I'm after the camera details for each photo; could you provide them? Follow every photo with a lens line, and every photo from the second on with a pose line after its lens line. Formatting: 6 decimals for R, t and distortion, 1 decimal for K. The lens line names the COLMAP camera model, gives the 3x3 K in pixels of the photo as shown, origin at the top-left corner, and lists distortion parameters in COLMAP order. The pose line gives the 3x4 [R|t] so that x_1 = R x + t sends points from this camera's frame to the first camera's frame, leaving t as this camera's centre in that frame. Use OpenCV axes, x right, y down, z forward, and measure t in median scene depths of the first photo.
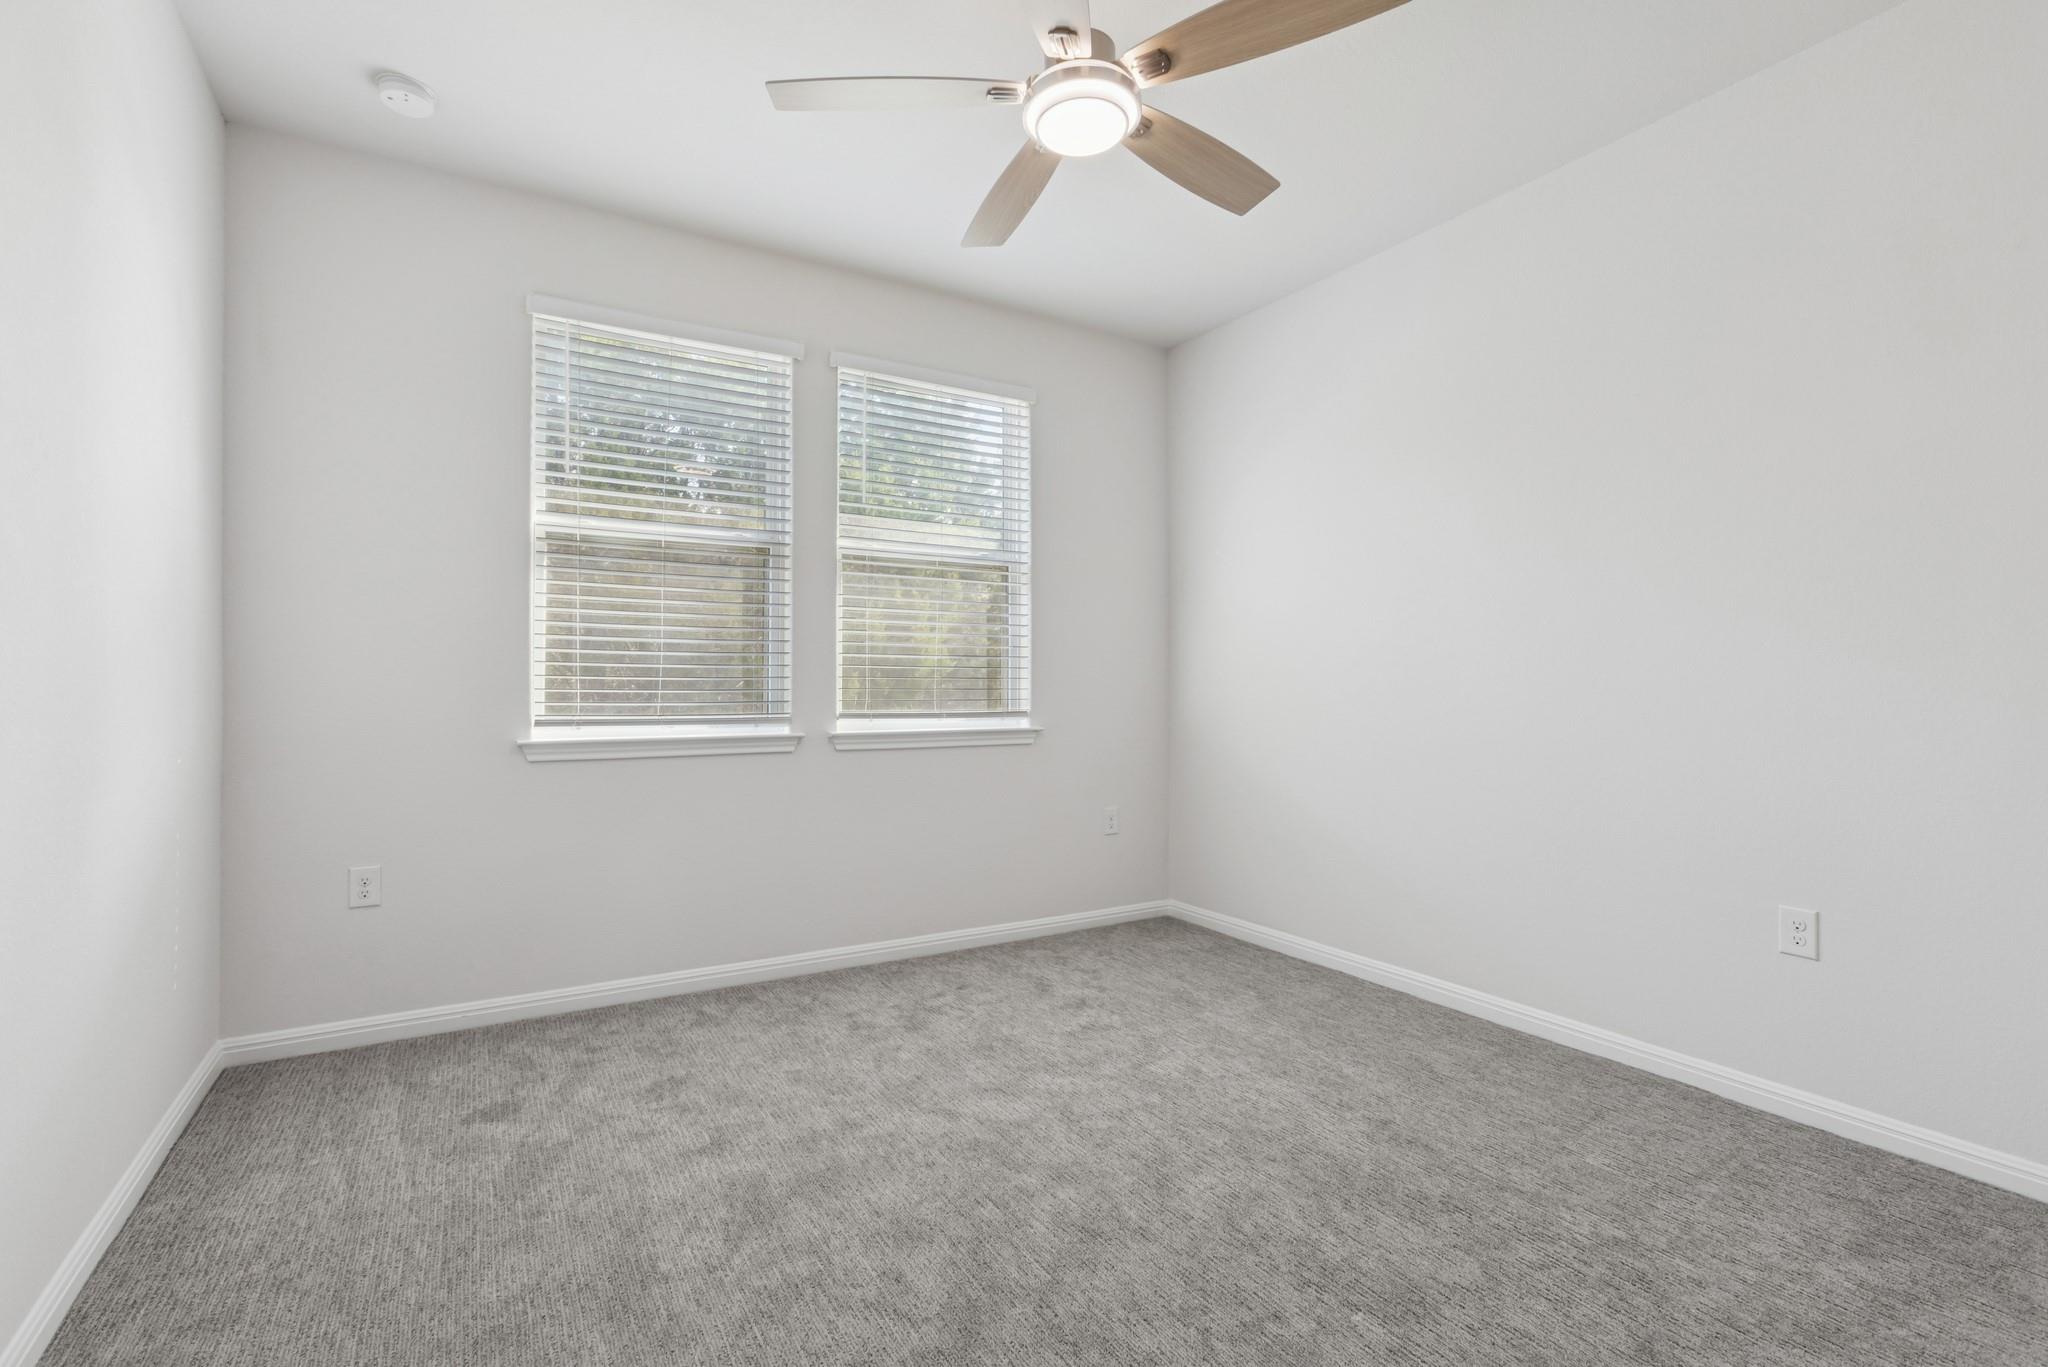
lens RADIAL K [[932.8, 0, 1007.8], [0, 932.8, 670.2], [0, 0, 1]] dist [-0.016562, 0.009671]
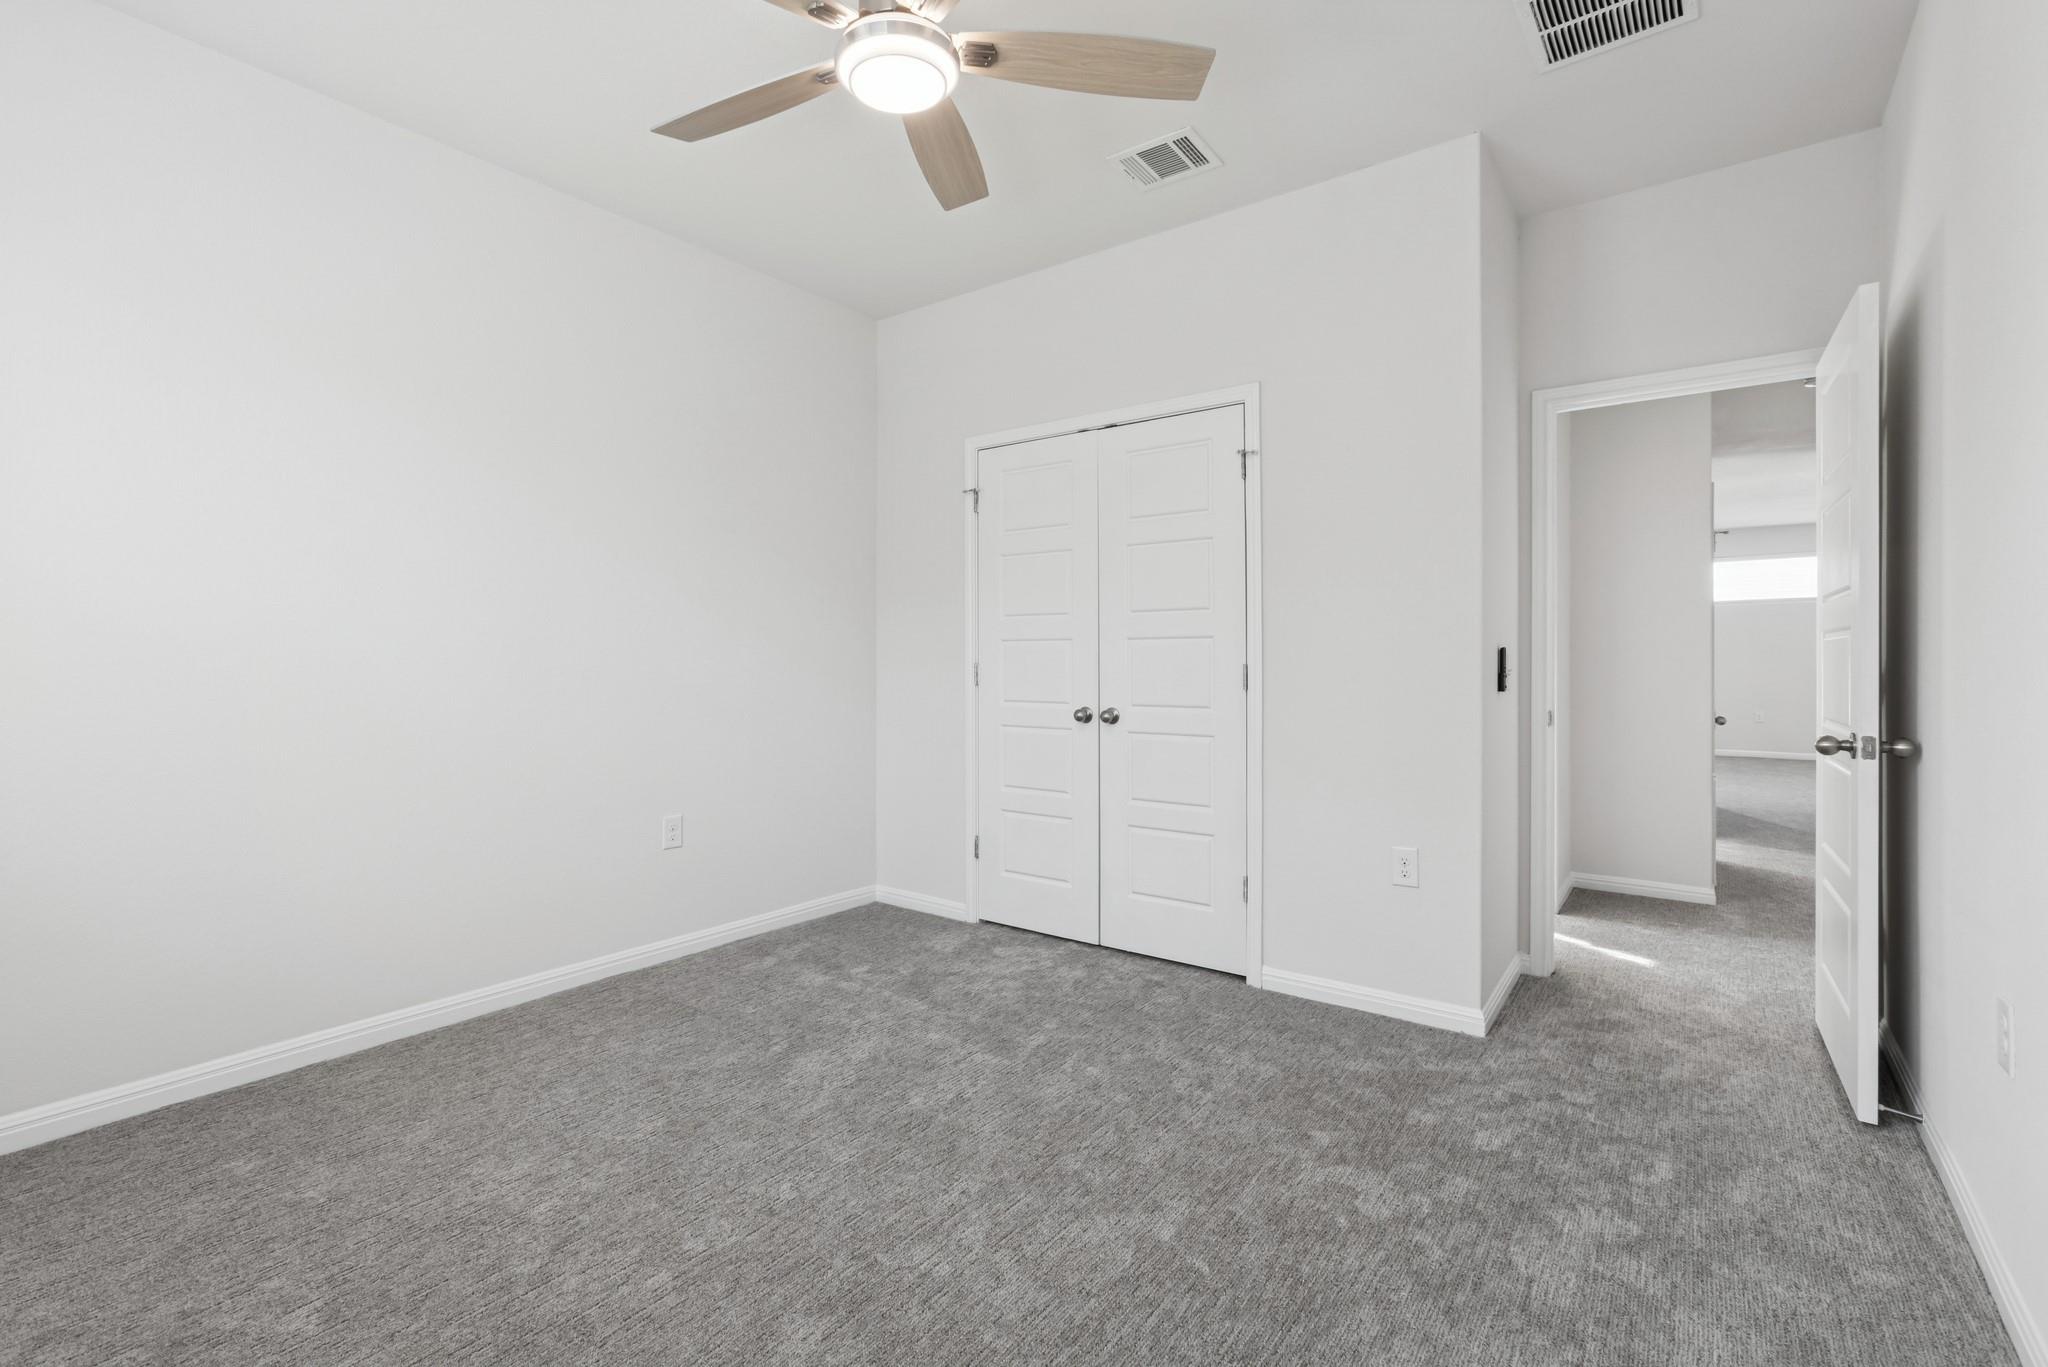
lens RADIAL K [[932.8, 0, 1023.5], [0, 932.8, 672.9], [0, 0, 1]] dist [-0.016562, 0.009671]
pose [[-0.400083, -0.019650, 0.916268, -0.633472], [-0.018626, 0.999738, 0.013307, -0.001744], [-0.916290, -0.011743, -0.400344, 0.944672]]
